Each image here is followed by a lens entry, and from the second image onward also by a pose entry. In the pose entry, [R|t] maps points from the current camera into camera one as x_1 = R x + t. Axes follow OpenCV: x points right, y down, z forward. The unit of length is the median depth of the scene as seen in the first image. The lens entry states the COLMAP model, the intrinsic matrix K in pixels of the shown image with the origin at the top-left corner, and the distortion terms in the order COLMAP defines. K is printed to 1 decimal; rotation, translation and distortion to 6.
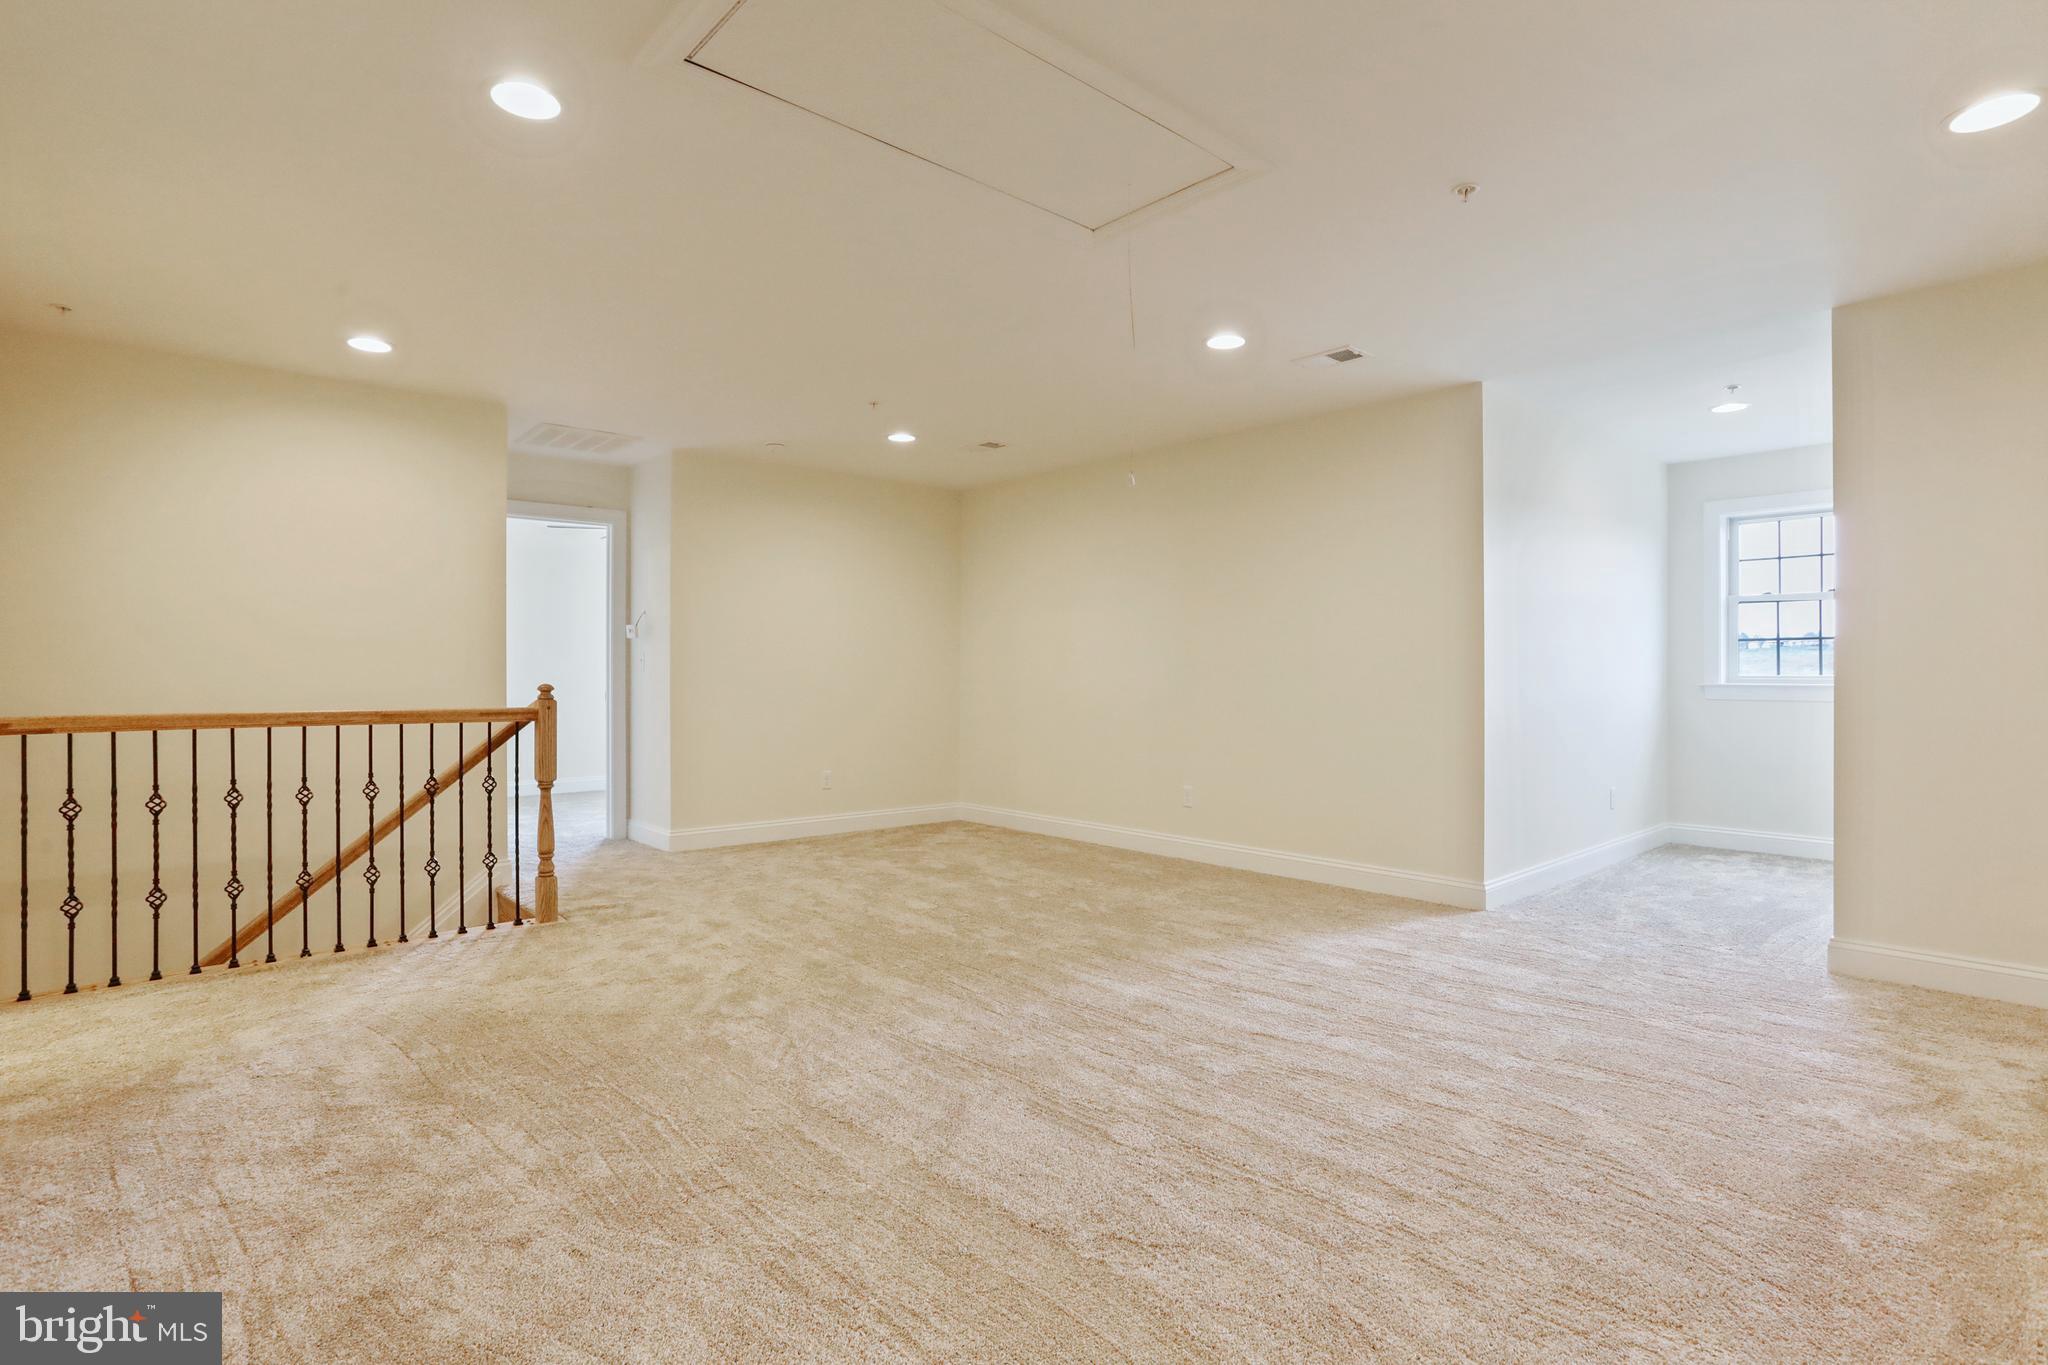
lens RADIAL K [[1040.4, 0, 1025.4], [0, 1040.4, 673.9], [0, 0, 1]] dist [-0.022111, 0.000813]
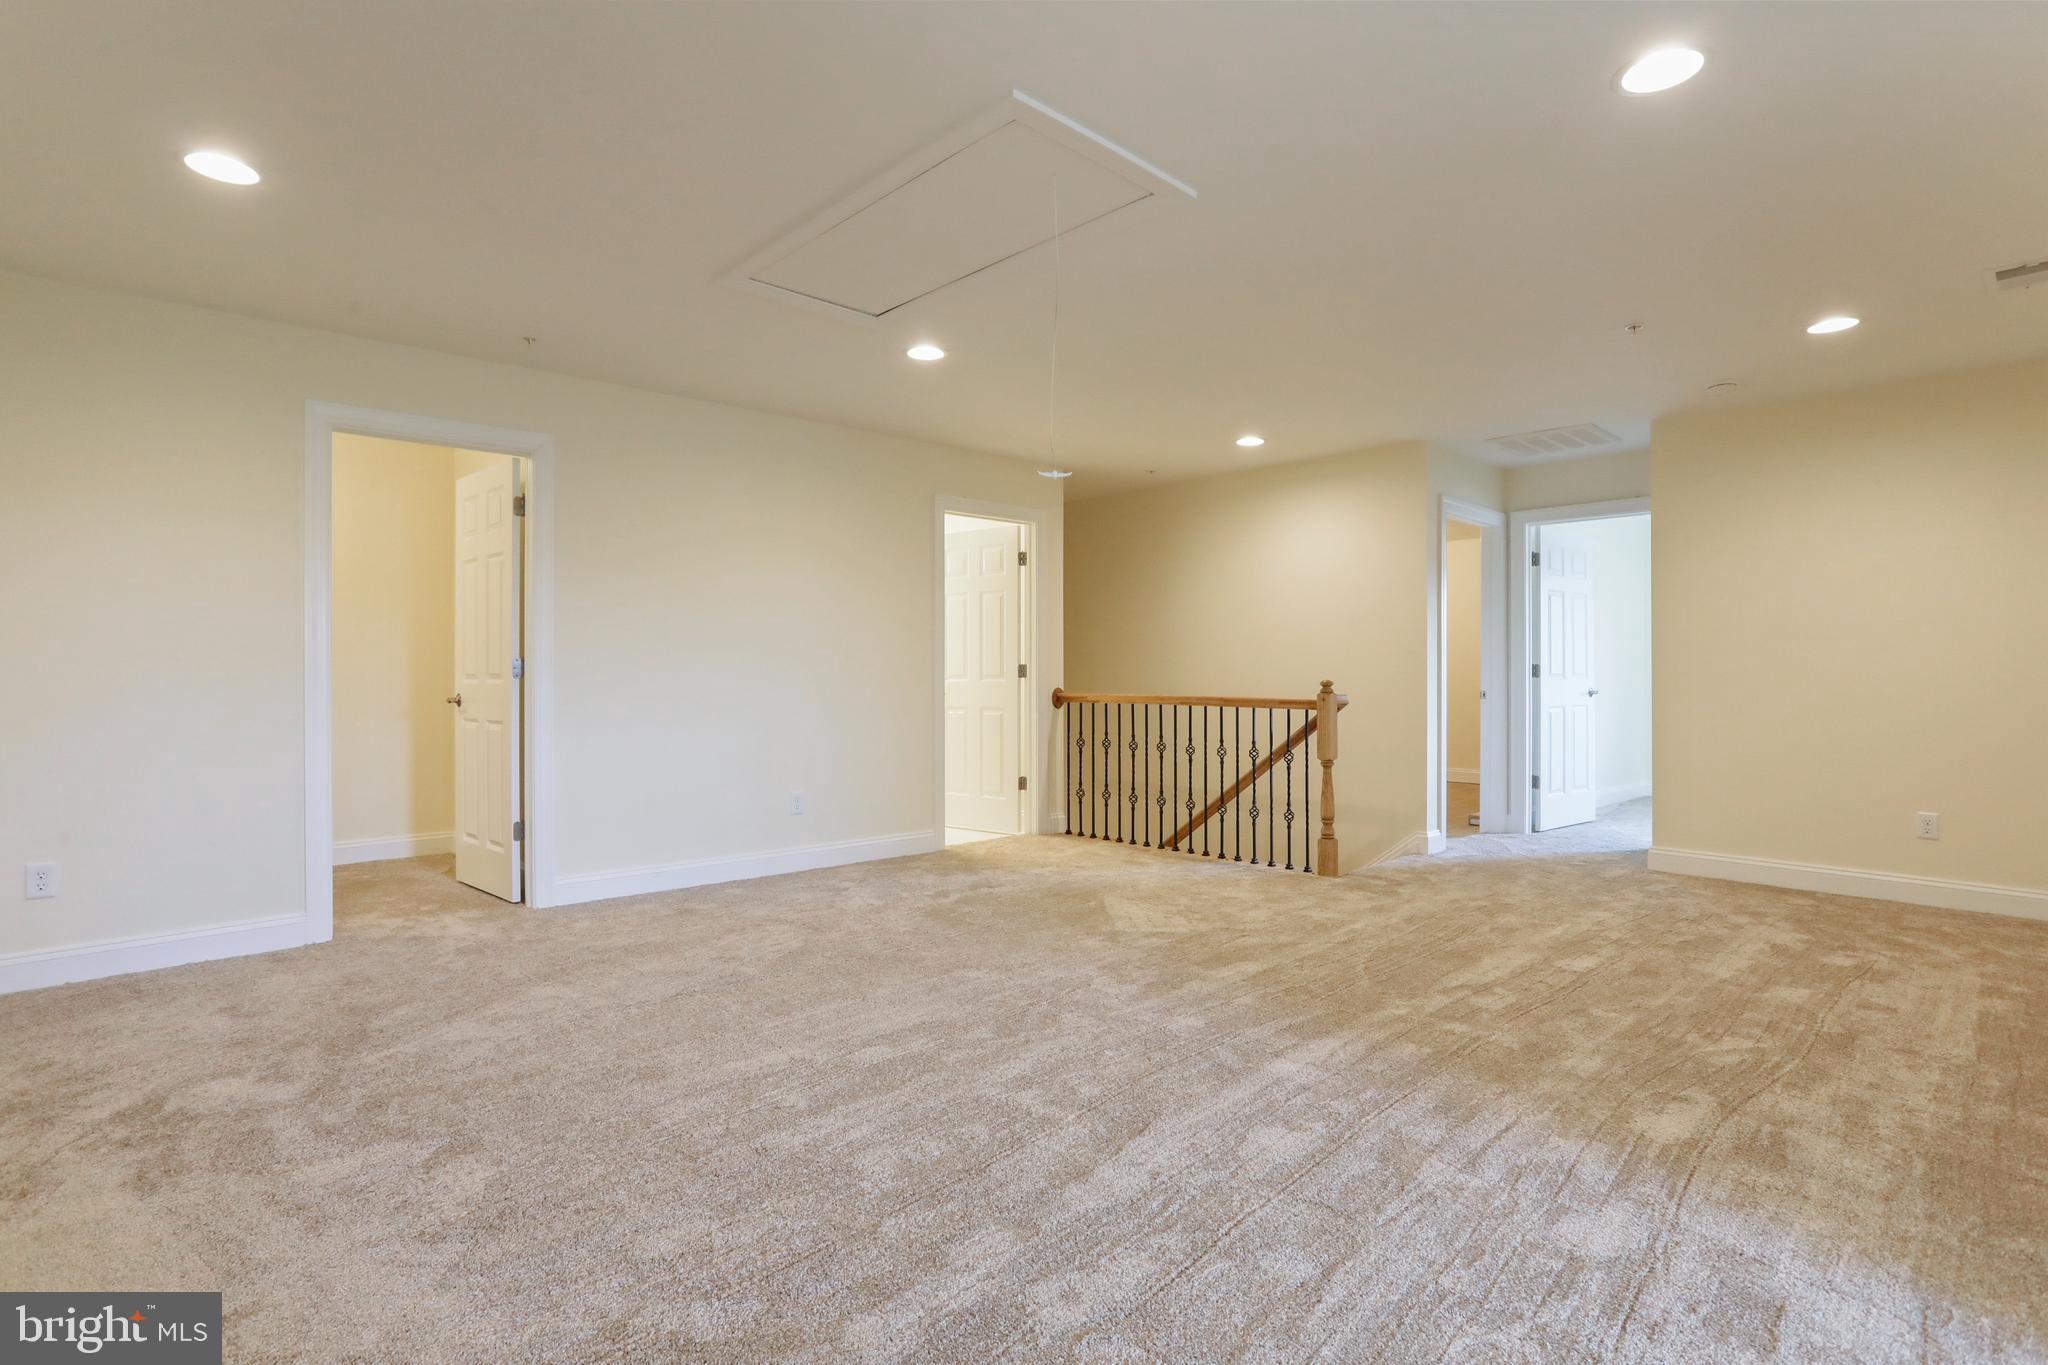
lens RADIAL K [[997.9, 0, 1026.4], [0, 997.9, 683.5], [0, 0, 1]] dist [-0.033869, 0.009788]
pose [[0.029928, 0.013776, -0.999457, 0.752189], [0.001510, 0.999903, 0.013827, -0.003048], [0.999551, -0.001923, 0.029904, 0.672018]]
